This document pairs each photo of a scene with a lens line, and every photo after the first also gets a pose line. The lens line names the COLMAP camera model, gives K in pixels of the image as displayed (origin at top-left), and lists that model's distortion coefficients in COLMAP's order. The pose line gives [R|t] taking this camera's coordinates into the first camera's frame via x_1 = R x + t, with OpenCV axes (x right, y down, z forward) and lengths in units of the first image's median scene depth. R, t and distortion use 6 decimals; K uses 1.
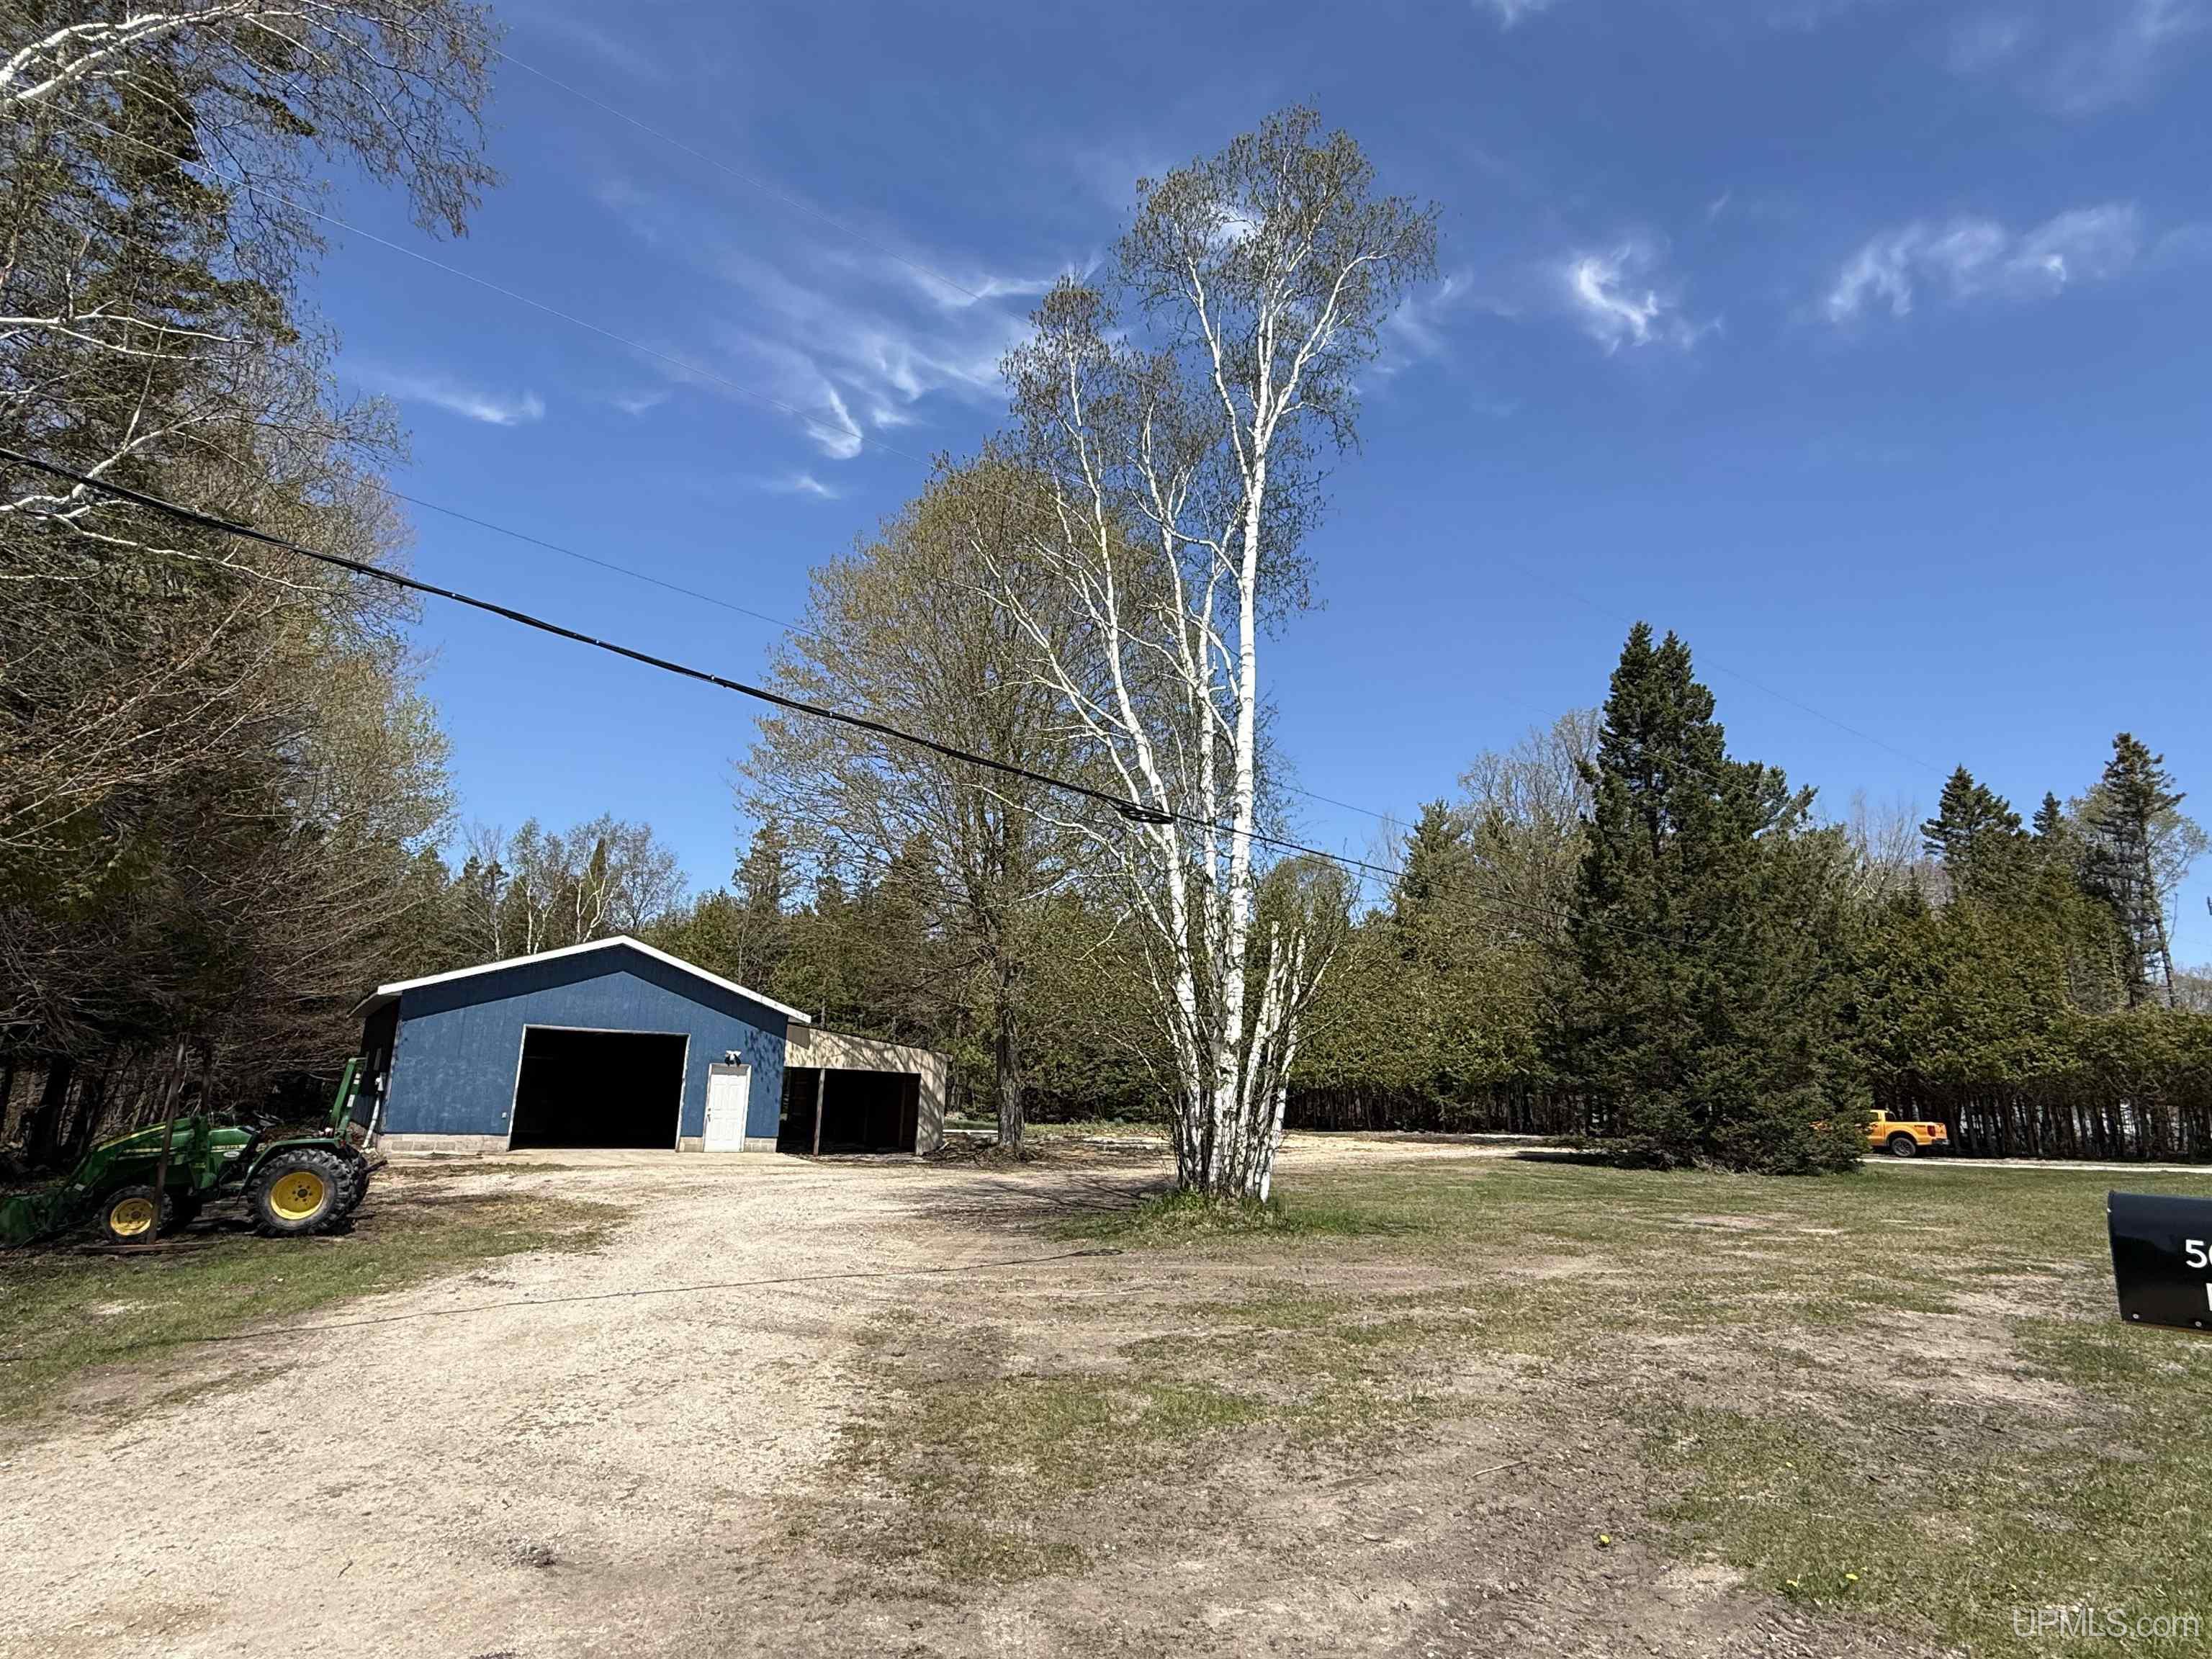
lens RADIAL K [[1155.1, 0, 1069.0], [0, 1155.1, 872.8], [0, 0, 1]] dist [-0.000310, 0.000216]
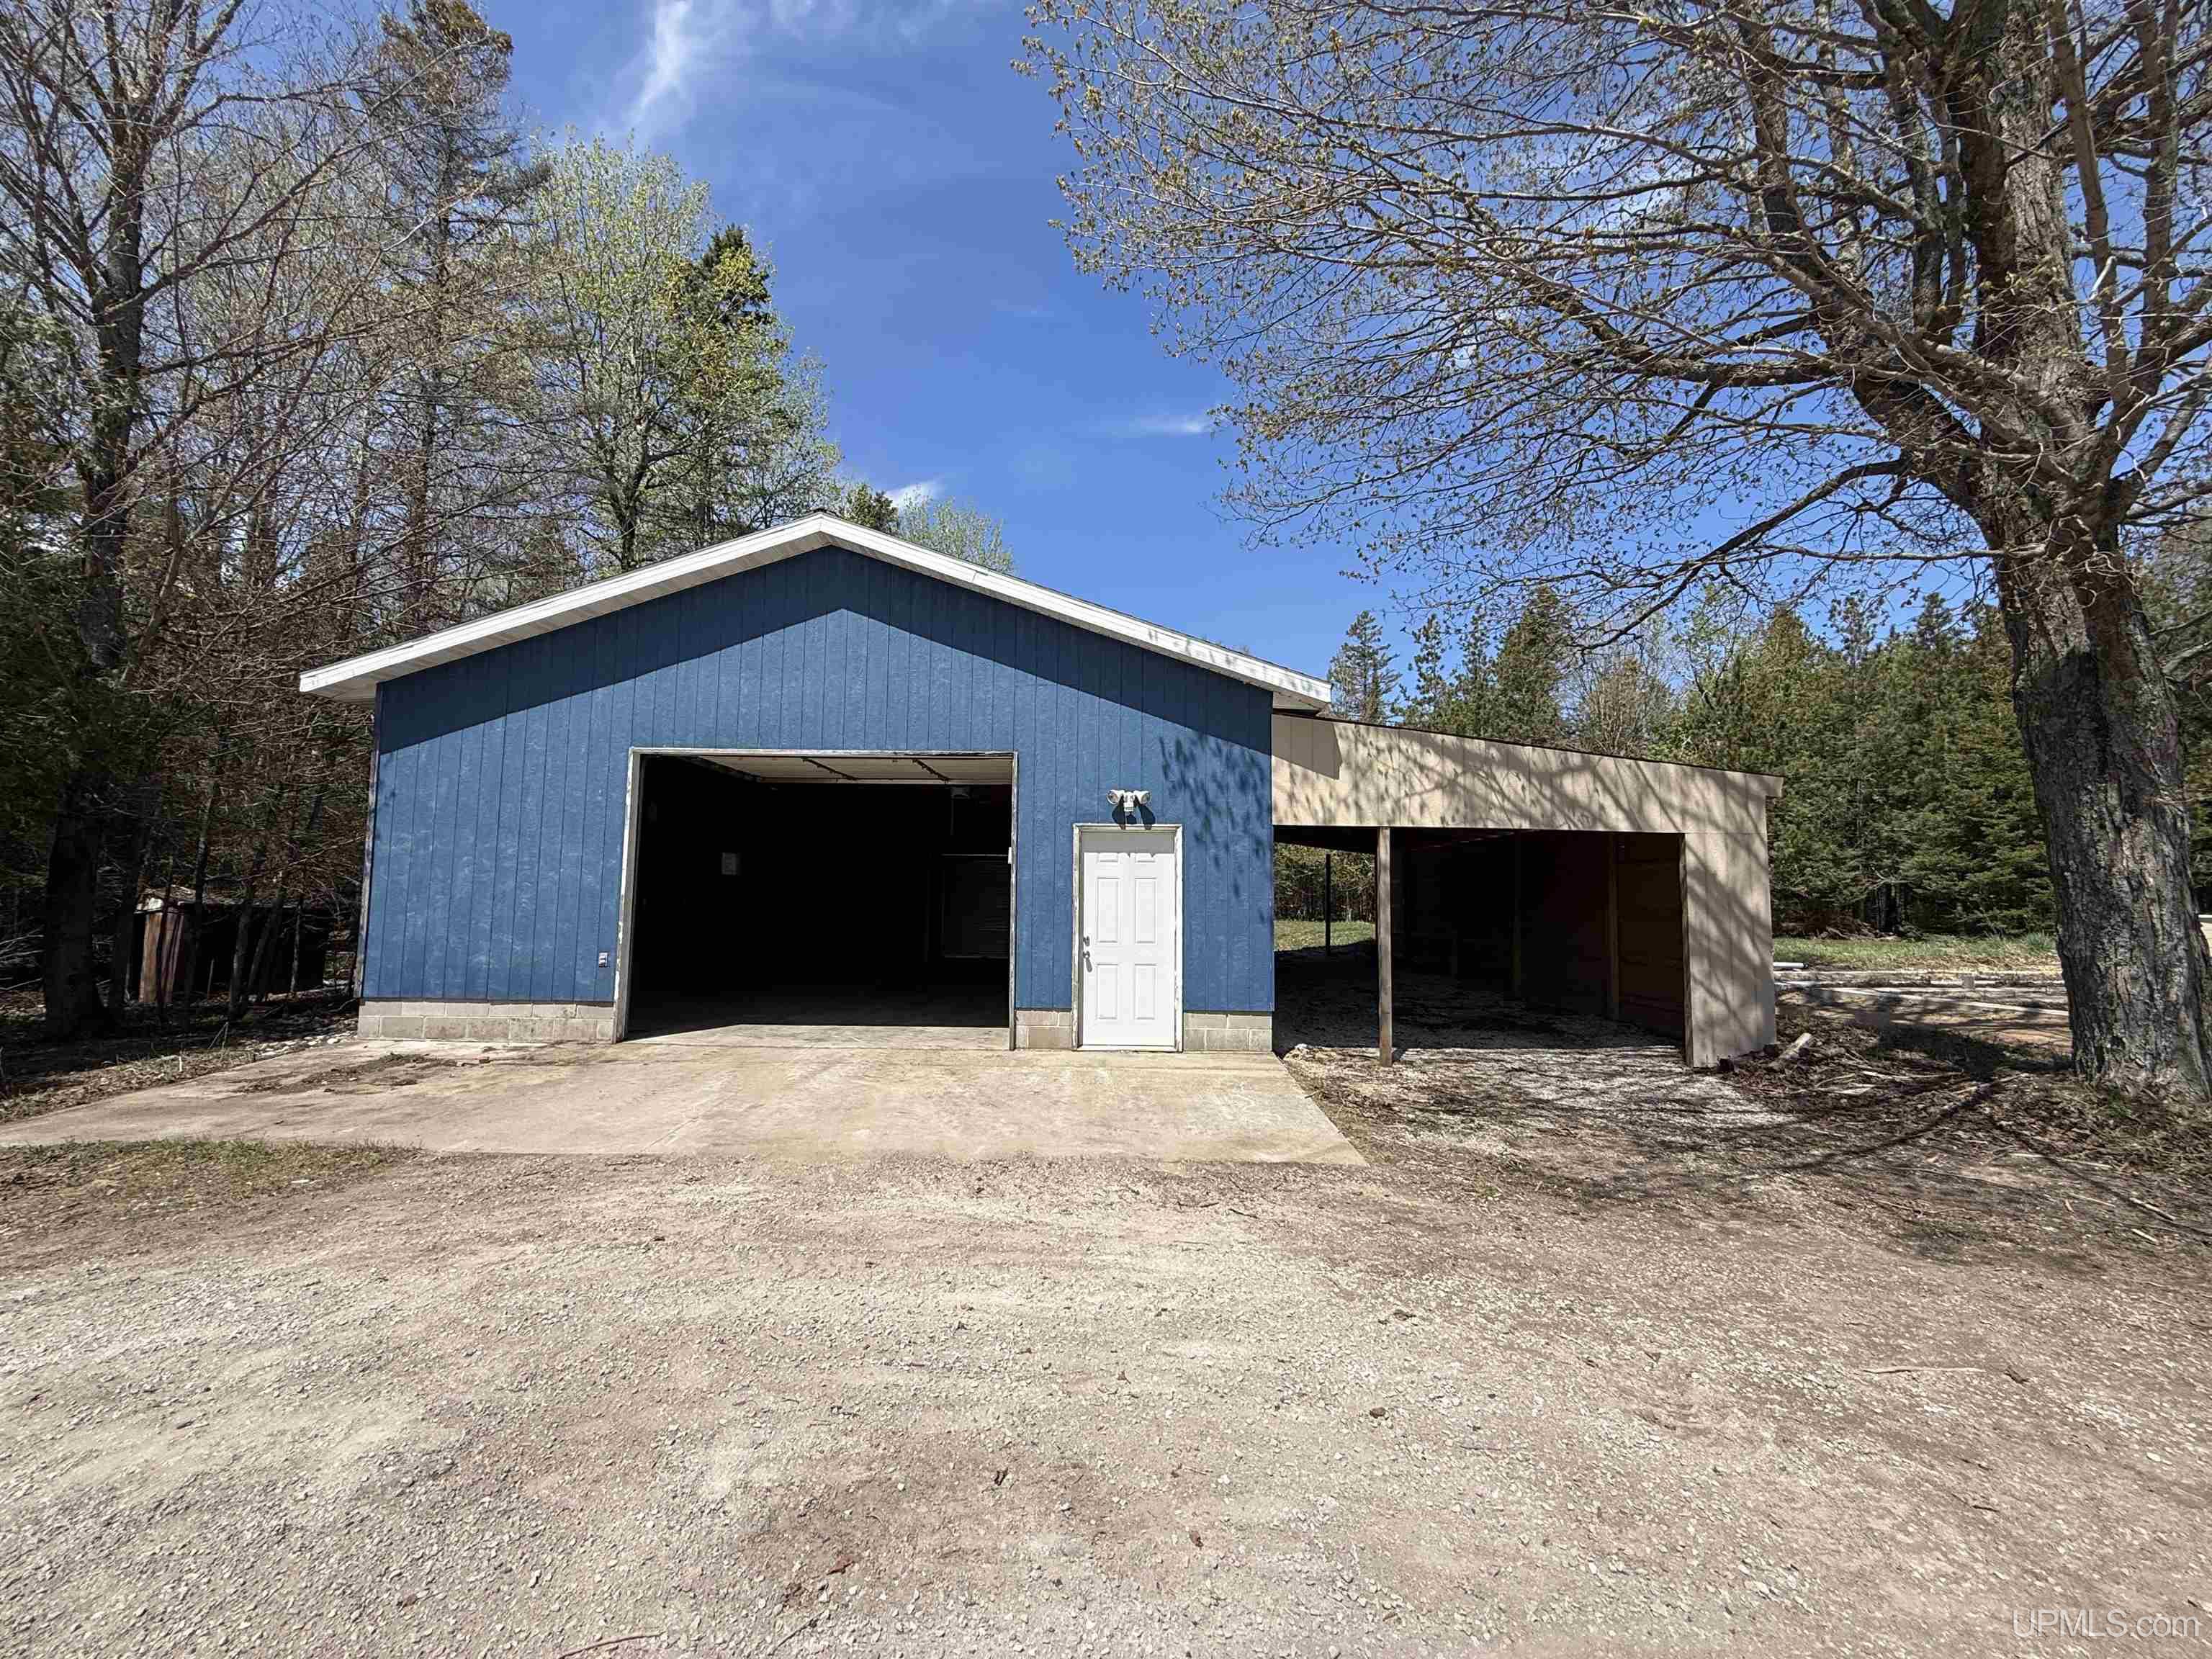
lens RADIAL K [[879.3, 0, 1100.0], [0, 879.3, 829.0], [0, 0, 1]] dist [-0.000639, -0.000138]
pose [[0.820336, -0.063933, -0.568297, -0.129068], [0.122909, 0.990219, 0.066021, 0.140797], [0.558518, -0.124008, 0.820171, 0.724404]]
